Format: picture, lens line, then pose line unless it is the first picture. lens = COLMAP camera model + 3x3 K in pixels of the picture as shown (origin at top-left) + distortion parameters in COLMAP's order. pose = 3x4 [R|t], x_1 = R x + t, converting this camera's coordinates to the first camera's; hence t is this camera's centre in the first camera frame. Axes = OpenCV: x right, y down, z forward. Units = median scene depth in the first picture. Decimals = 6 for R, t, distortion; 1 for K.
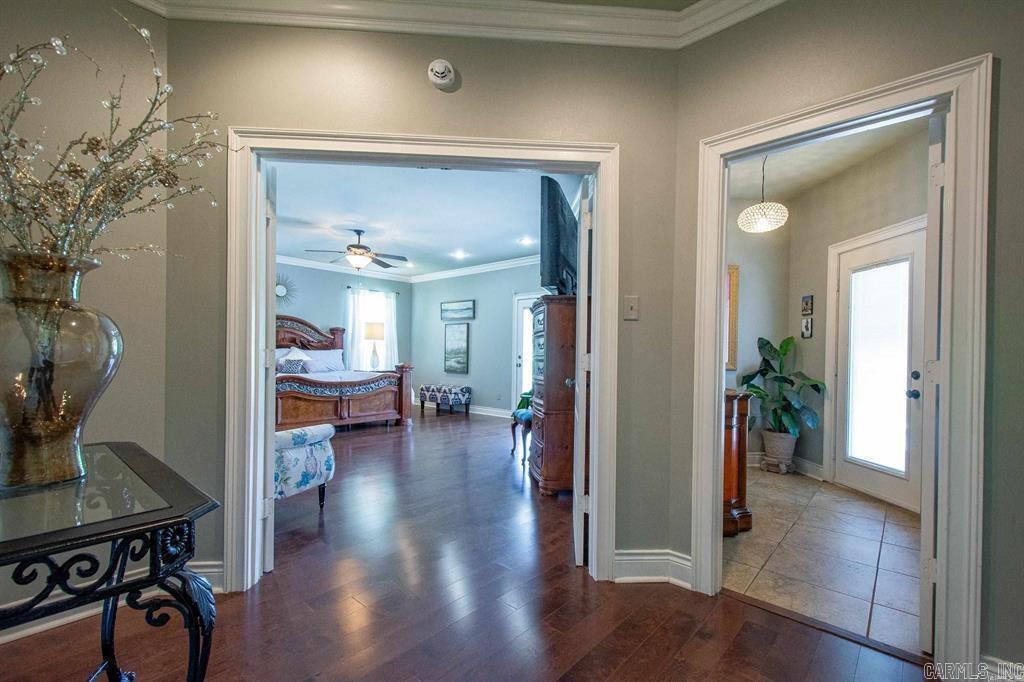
lens RADIAL K [[444.9, 0, 520.5], [0, 444.9, 356.6], [0, 0, 1]] dist [0.020747, -0.008895]
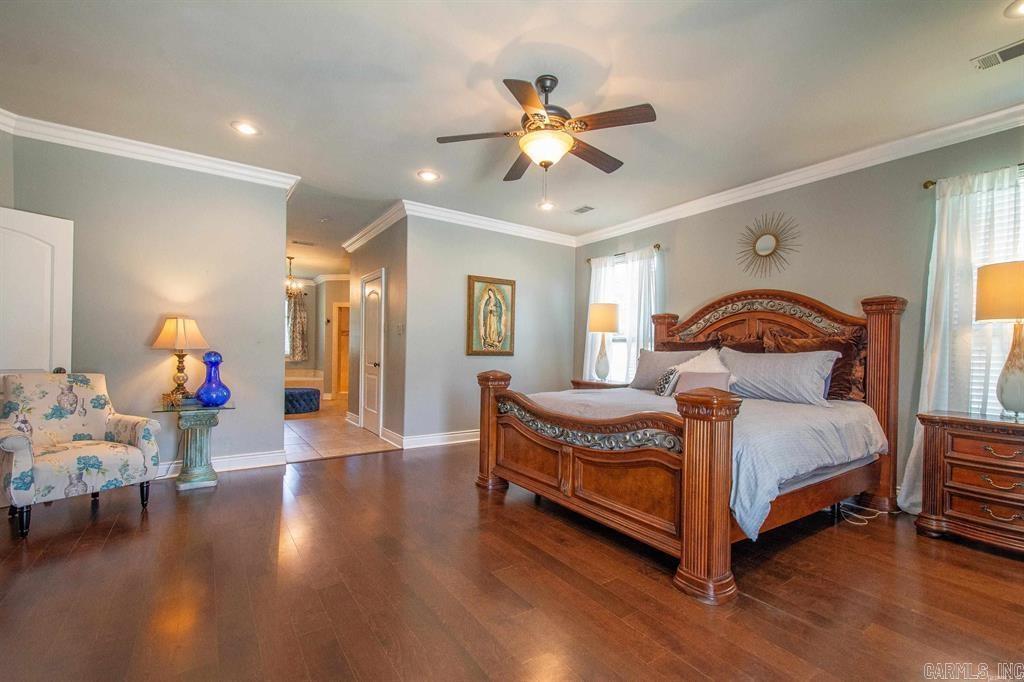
lens RADIAL K [[444.9, 0, 520.5], [0, 444.9, 356.6], [0, 0, 1]] dist [0.020747, -0.008895]
pose [[-0.227704, -0.007839, -0.973699, 0.062339], [-0.024340, 0.999701, -0.002356, -0.003171], [0.973426, 0.023163, -0.227827, 0.840738]]
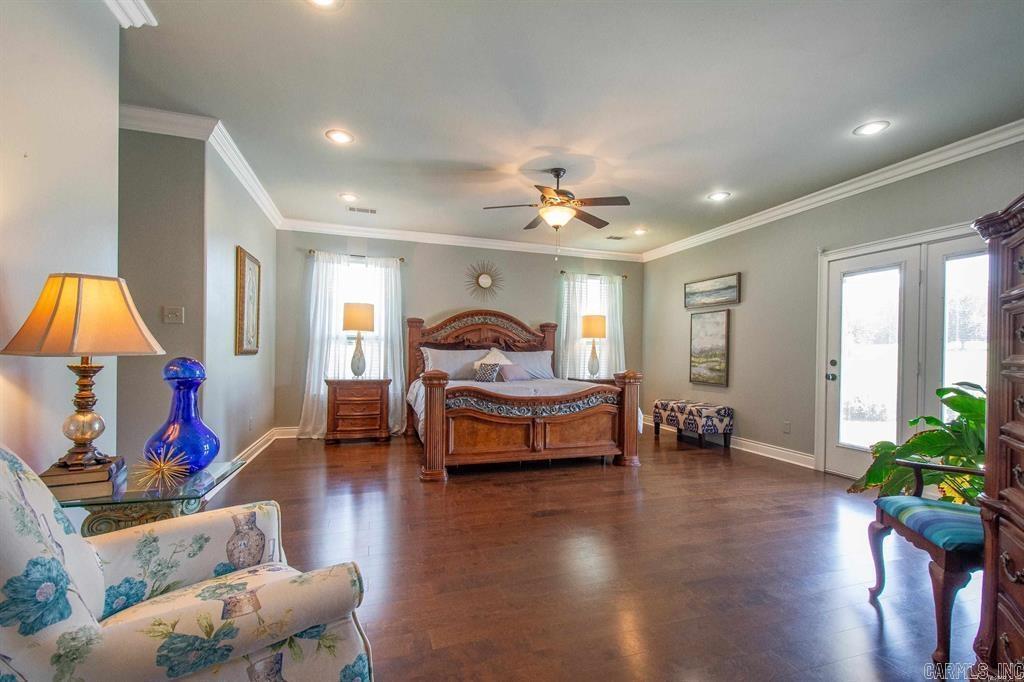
lens RADIAL K [[444.9, 0, 520.5], [0, 444.9, 356.6], [0, 0, 1]] dist [0.020747, -0.008895]
pose [[0.866806, 0.001992, -0.498642, -0.061142], [-0.004316, 0.999985, -0.003507, -0.002734], [0.498627, 0.005192, 0.866801, 0.309090]]
